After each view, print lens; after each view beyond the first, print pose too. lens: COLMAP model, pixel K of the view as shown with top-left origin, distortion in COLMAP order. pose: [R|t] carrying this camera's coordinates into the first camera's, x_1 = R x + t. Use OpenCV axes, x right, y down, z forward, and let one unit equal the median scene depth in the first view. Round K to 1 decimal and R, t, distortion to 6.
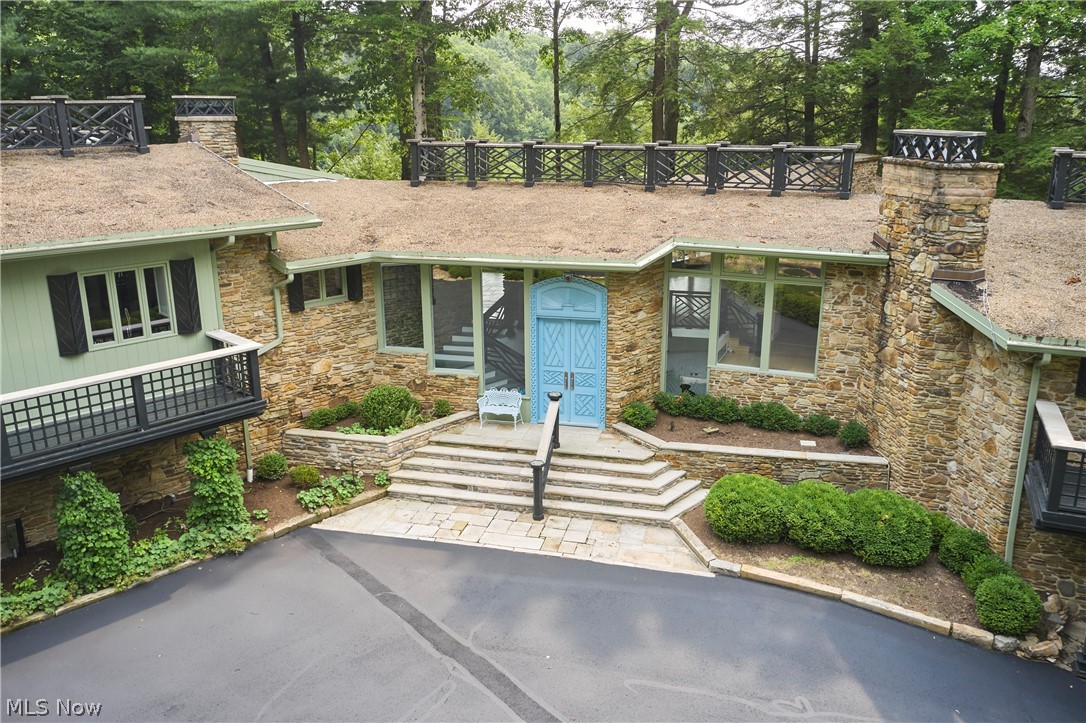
lens RADIAL K [[845.6, 0, 543.0], [0, 845.6, 361.5], [0, 0, 1]] dist [-0.002076, -0.000693]
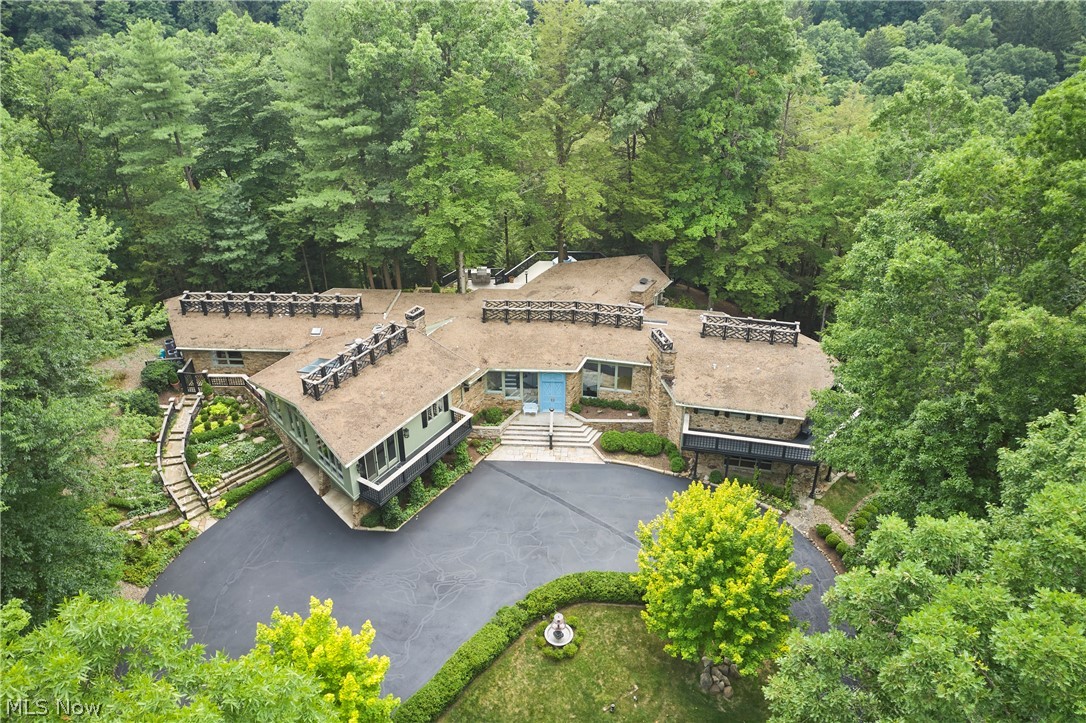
lens RADIAL K [[845.6, 0, 543.0], [0, 845.6, 361.5], [0, 0, 1]] dist [-0.002076, -0.000693]
pose [[0.981747, -0.097204, 0.163475, -0.545555], [0.050932, 0.962504, 0.266444, -1.028684], [-0.183245, -0.253255, 0.949886, -2.053789]]
